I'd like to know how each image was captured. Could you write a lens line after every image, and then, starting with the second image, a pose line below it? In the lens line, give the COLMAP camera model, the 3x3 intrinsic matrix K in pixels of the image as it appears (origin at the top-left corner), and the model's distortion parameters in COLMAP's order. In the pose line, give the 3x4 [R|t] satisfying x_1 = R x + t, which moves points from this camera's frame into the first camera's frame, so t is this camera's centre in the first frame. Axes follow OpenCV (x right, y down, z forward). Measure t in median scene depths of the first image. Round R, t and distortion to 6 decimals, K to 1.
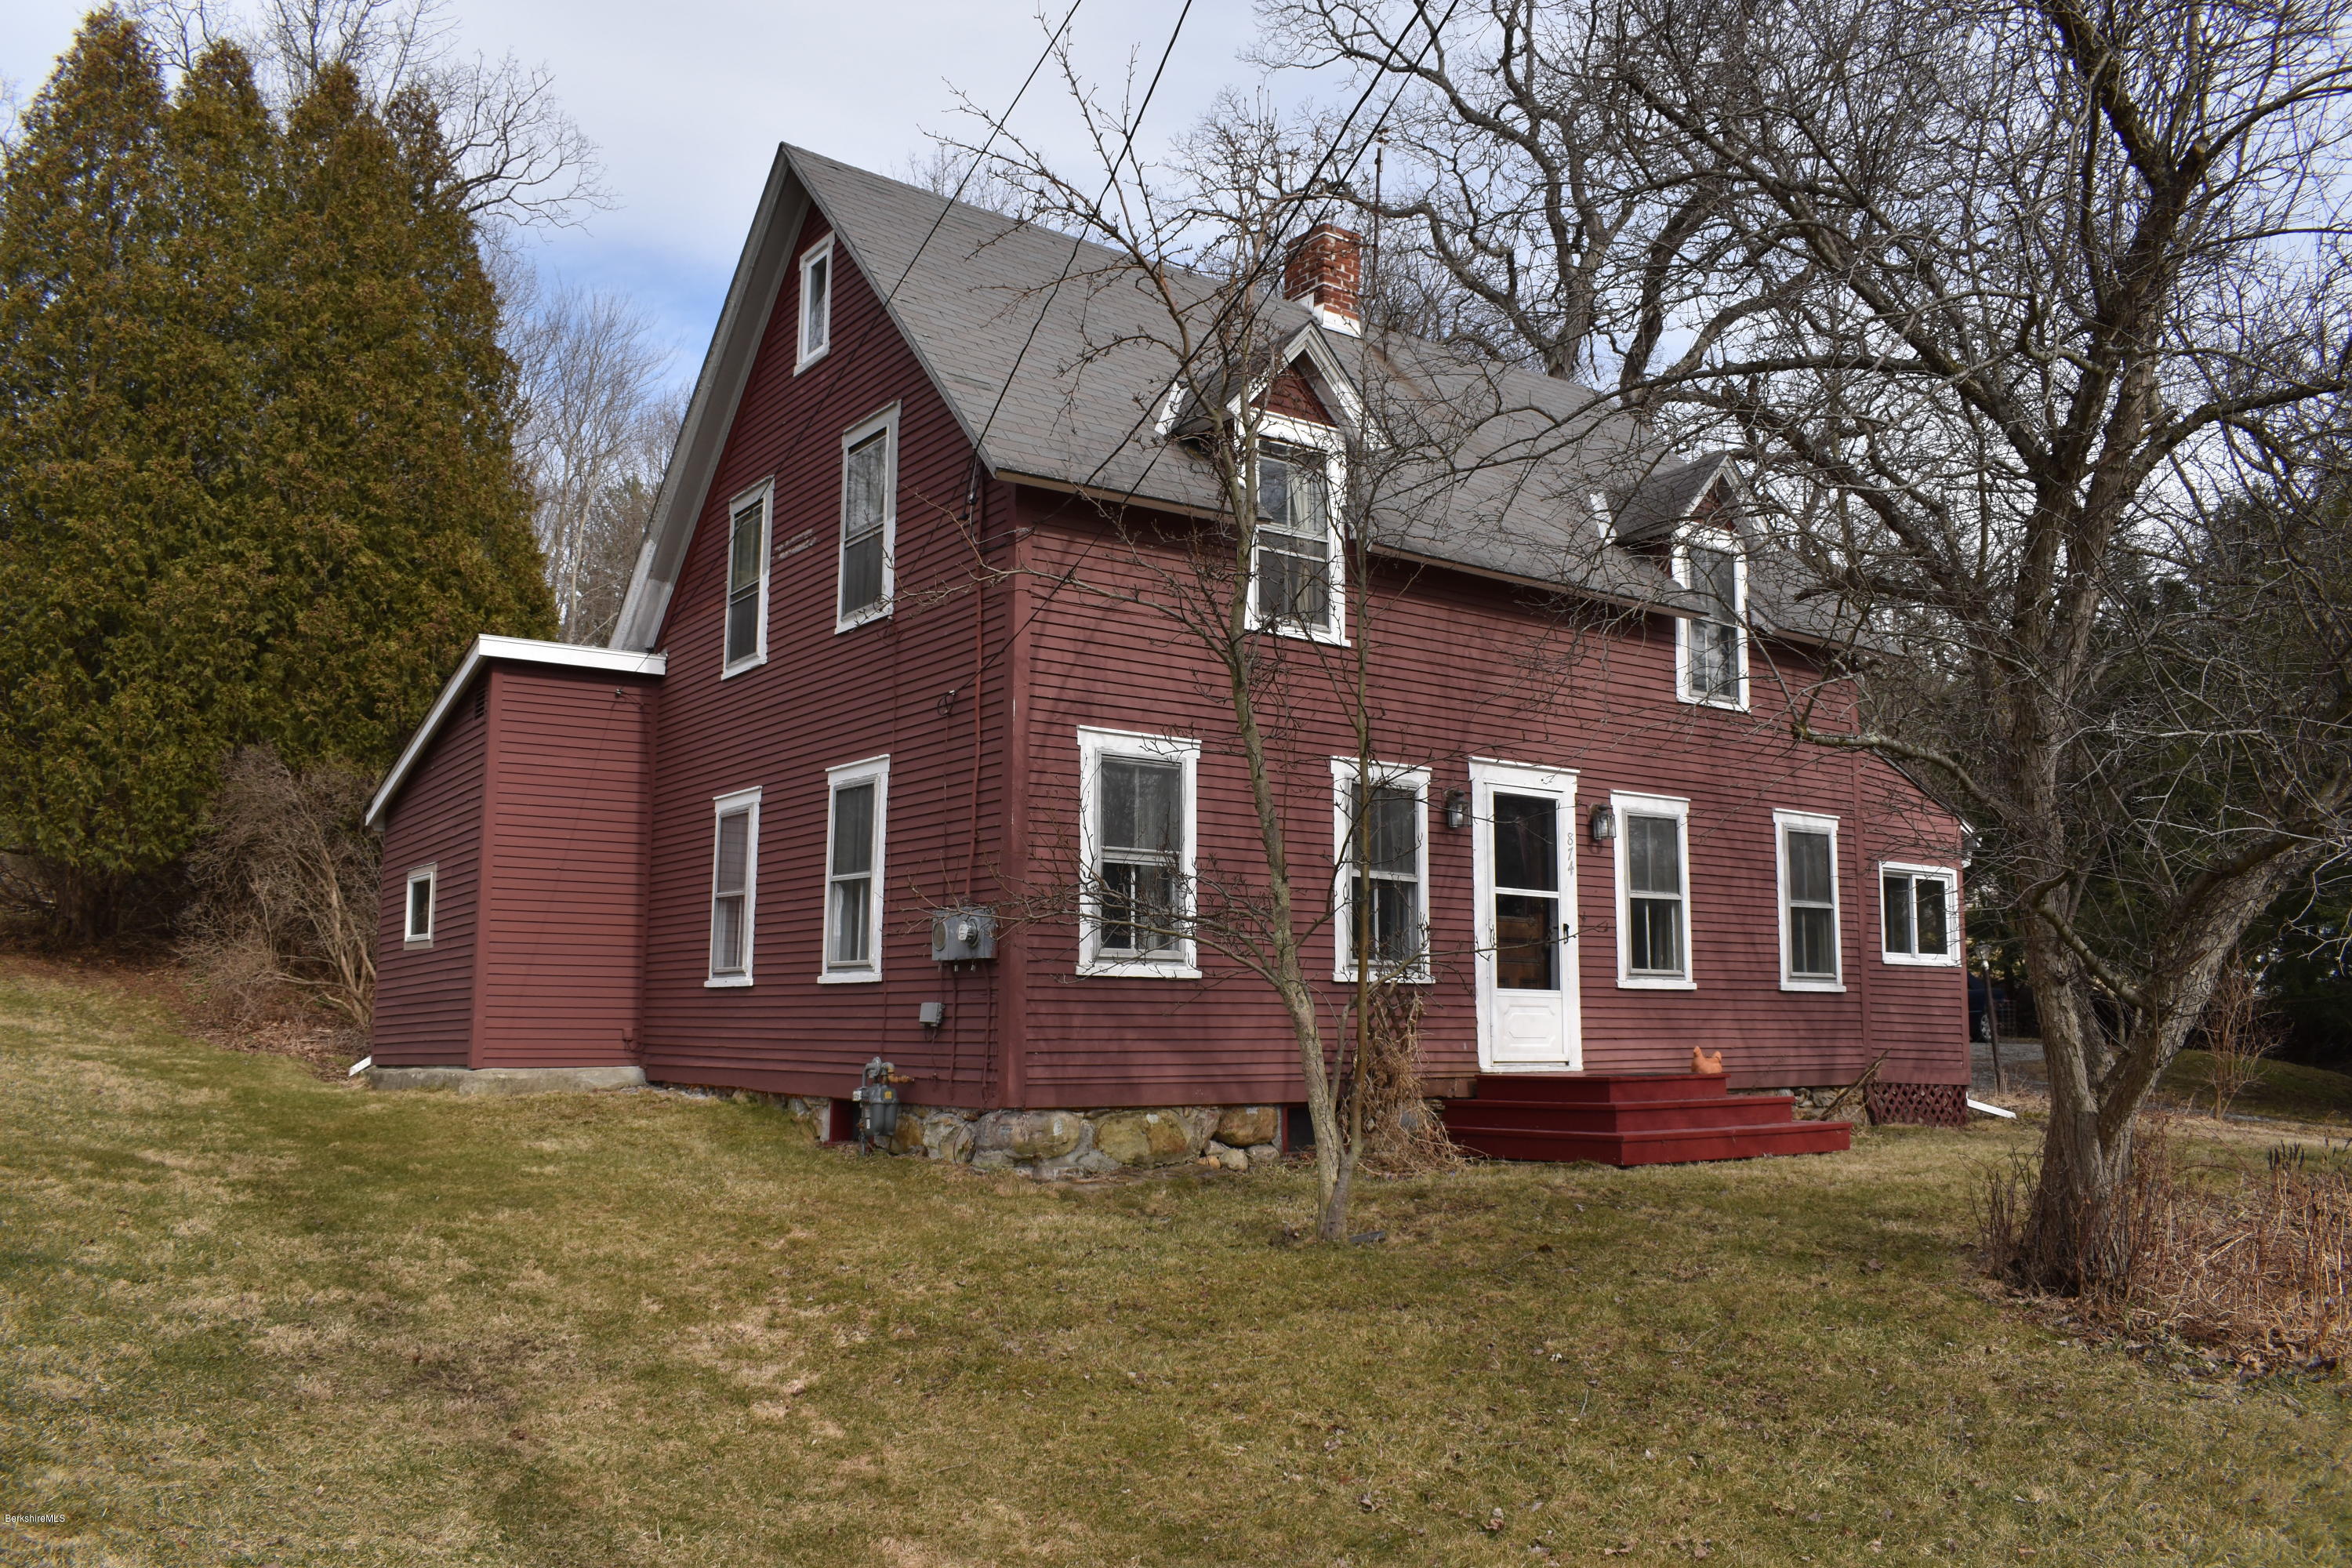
lens RADIAL K [[1831.2, 0, 1185.4], [0, 1831.2, 790.2], [0, 0, 1]] dist [-0.093793, 0.009380]
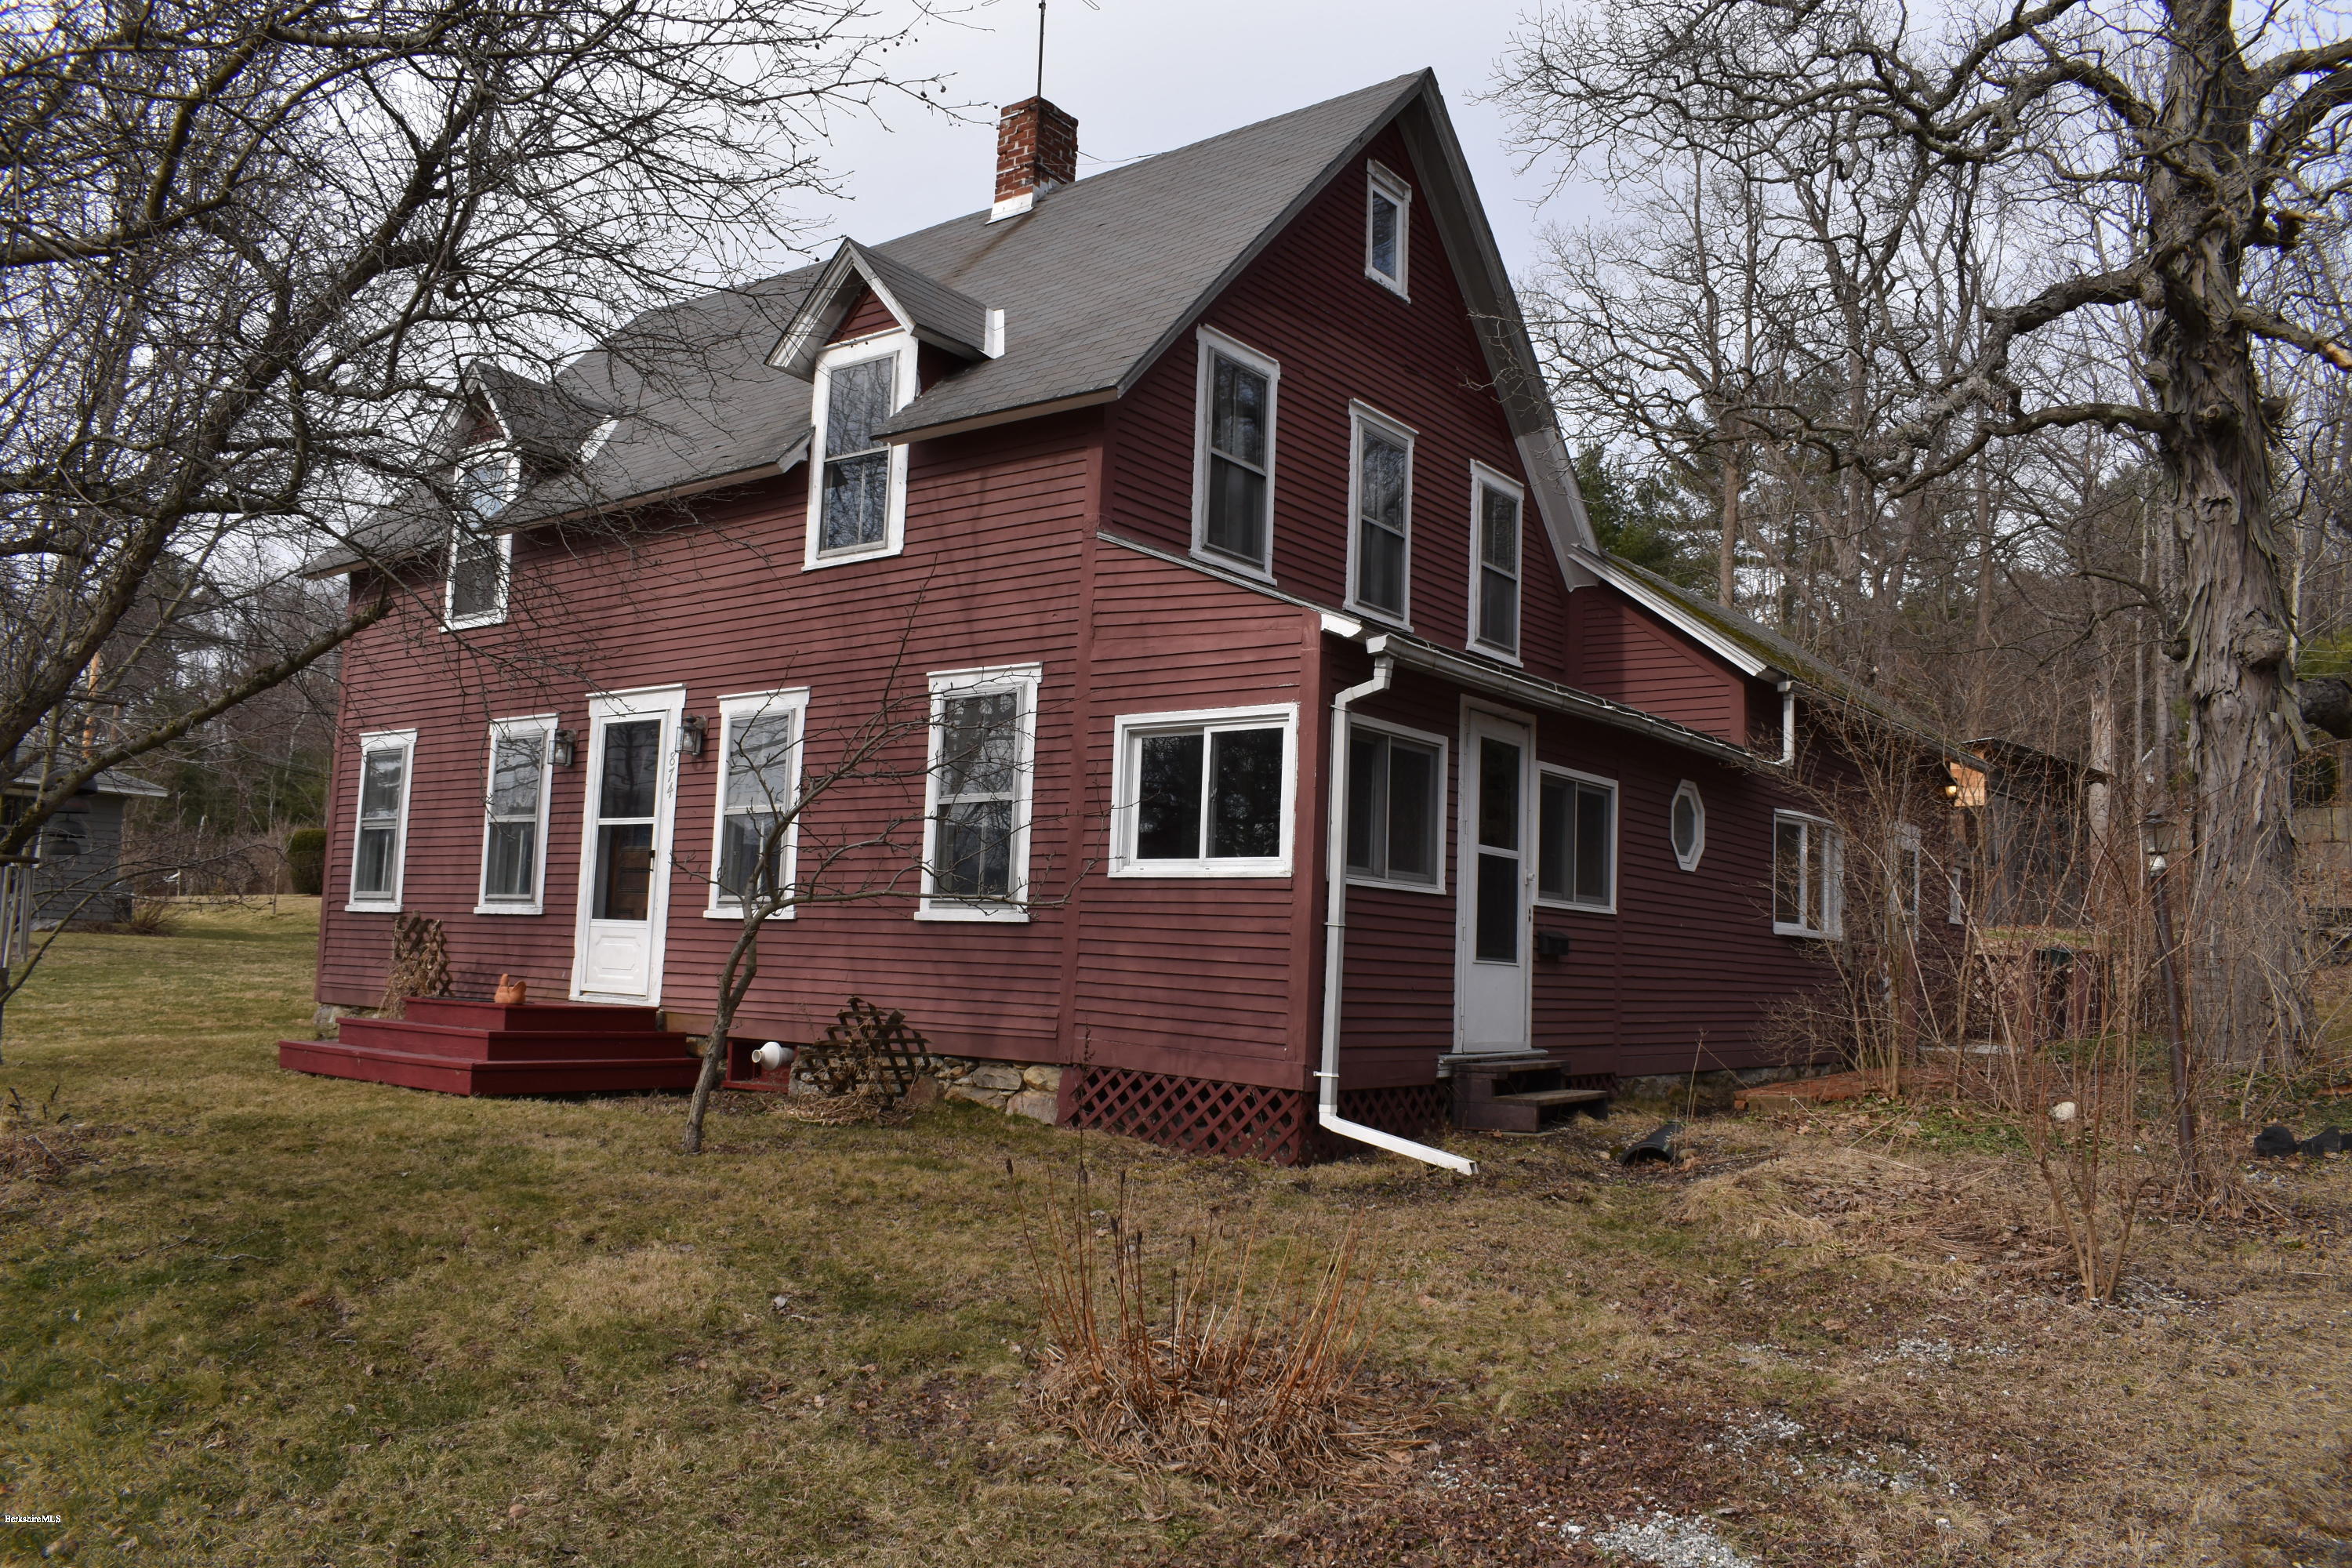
lens RADIAL K [[1831.2, 0, 1185.4], [0, 1831.2, 790.2], [0, 0, 1]] dist [-0.093793, 0.009380]
pose [[0.288123, -0.089958, -0.953359, 1.169609], [0.092995, 0.993500, -0.065641, 0.127731], [0.953067, -0.069745, 0.294616, 0.974344]]
